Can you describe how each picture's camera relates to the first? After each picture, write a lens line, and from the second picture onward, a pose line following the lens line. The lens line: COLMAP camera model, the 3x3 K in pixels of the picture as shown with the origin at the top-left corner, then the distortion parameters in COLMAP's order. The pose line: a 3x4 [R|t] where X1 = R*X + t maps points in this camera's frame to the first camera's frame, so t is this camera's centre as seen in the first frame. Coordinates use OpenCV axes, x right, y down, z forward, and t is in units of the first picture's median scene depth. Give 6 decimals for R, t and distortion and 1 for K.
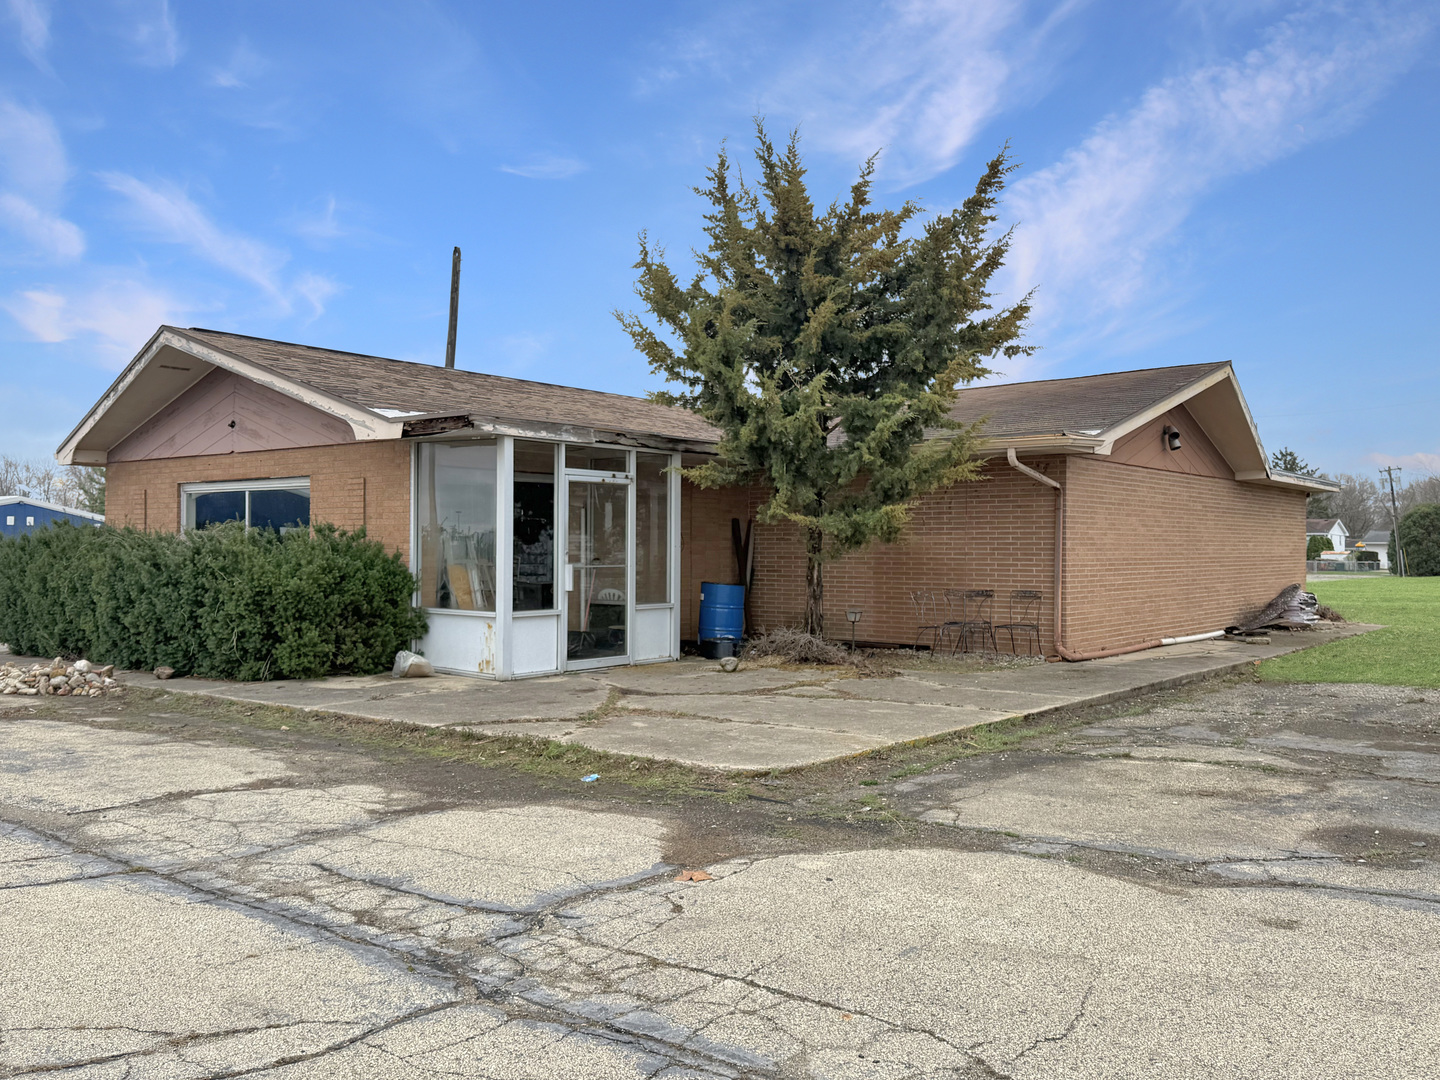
lens RADIAL K [[1161.1, 0, 720.0], [0, 1161.1, 540.0], [0, 0, 1]] dist [0.099005, 0.000761]
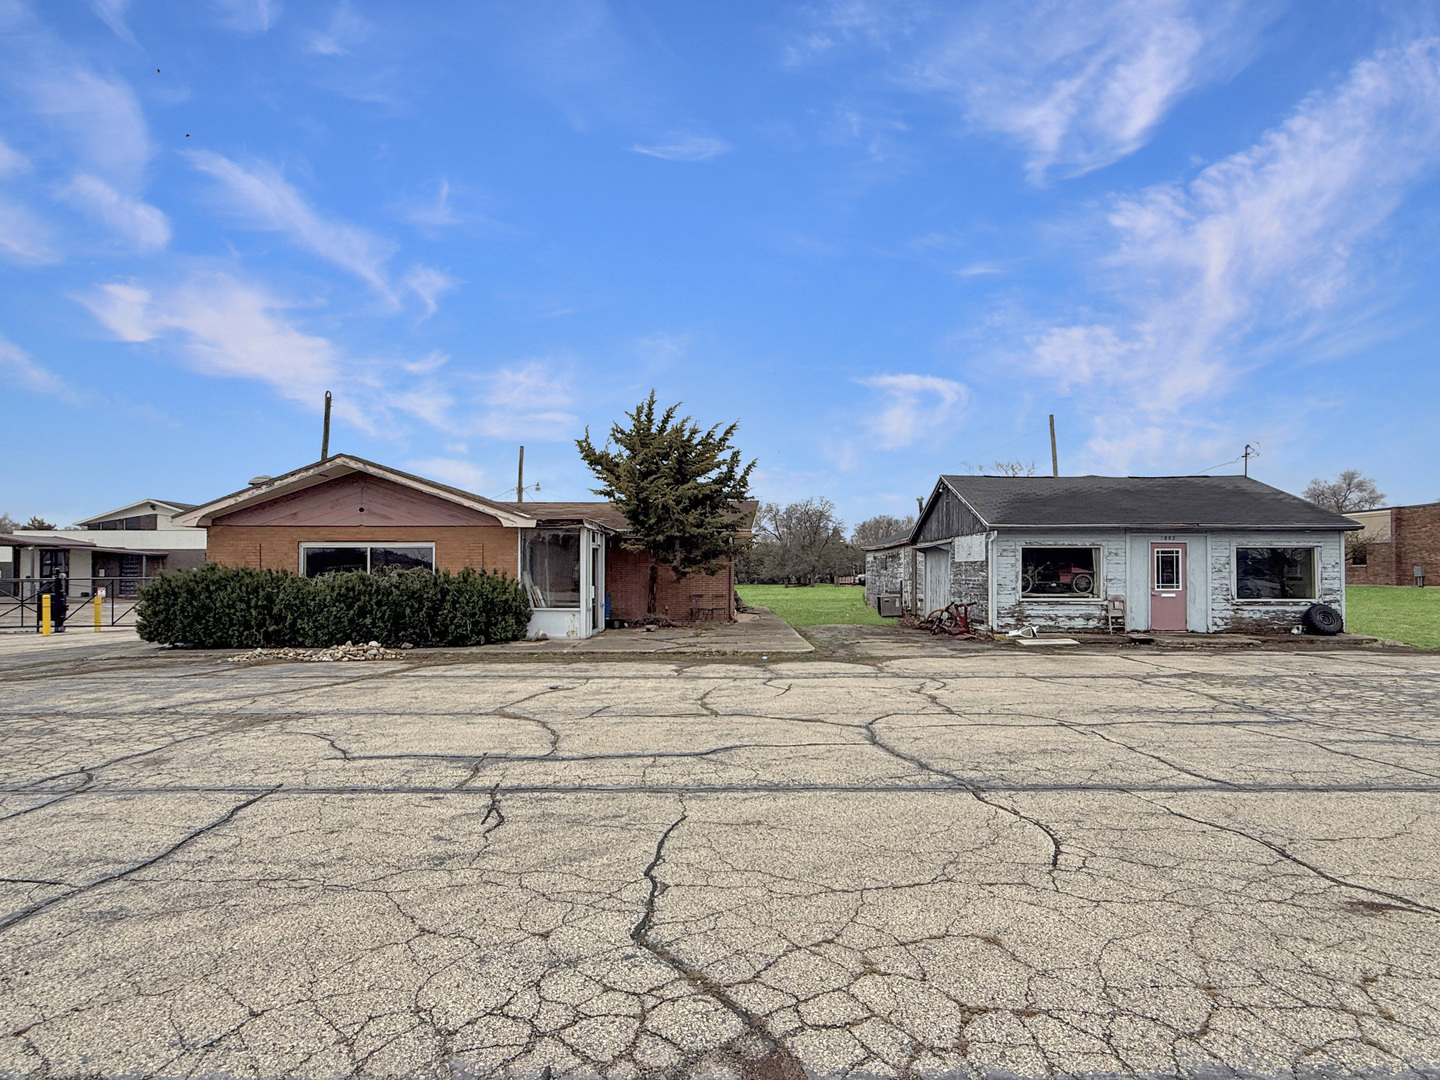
lens RADIAL K [[797.1, 0, 720.0], [0, 797.1, 540.0], [0, 0, 1]] dist [0.002365, -0.000041]
pose [[0.773107, 0.026066, 0.633740, -0.837108], [0.000945, 0.999107, -0.042246, -0.001636], [-0.634275, 0.033260, 0.772392, -0.291367]]
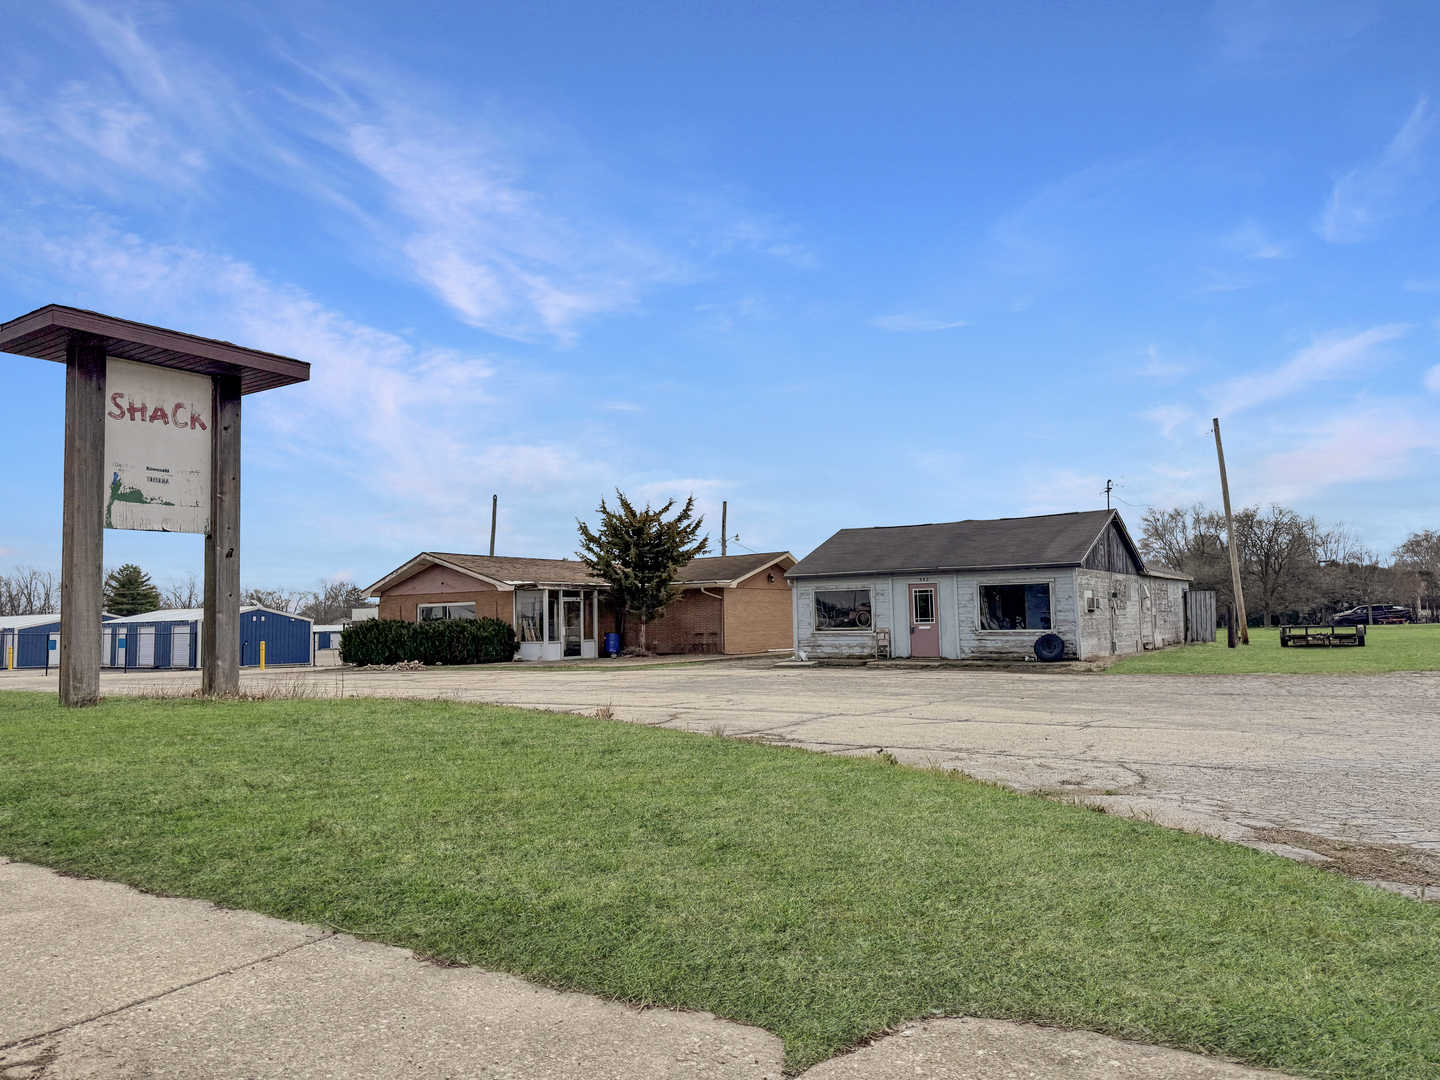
lens RADIAL K [[1007.5, 0, 720.0], [0, 1007.5, 540.0], [0, 0, 1]] dist [0.085733, 0.001101]
pose [[0.994297, -0.015478, 0.105515, 0.009696], [0.023712, 0.996730, -0.077241, 0.007809], [-0.103975, 0.079302, 0.991413, -1.758730]]
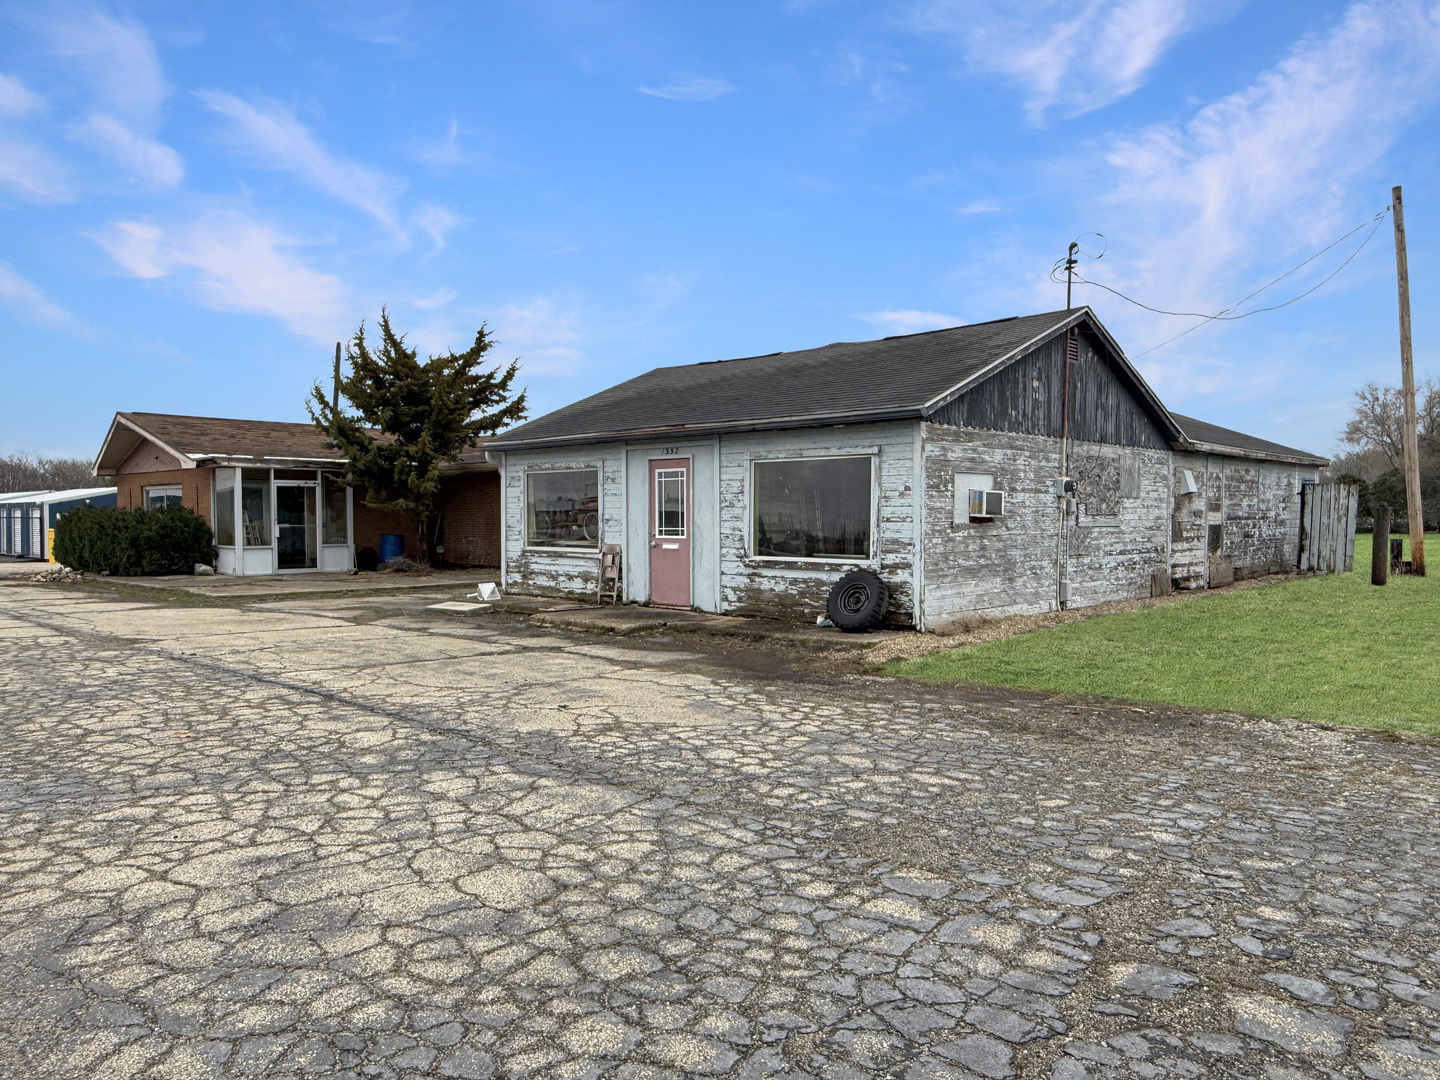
lens RADIAL K [[1024.7, 0, 720.0], [0, 1024.7, 540.0], [0, 0, 1]] dist [0.003419, 0.001937]
pose [[0.996743, -0.002255, -0.080609, 0.787656], [0.004496, 0.999608, 0.027624, 0.000487], [0.080515, -0.027896, 0.996363, -0.774713]]
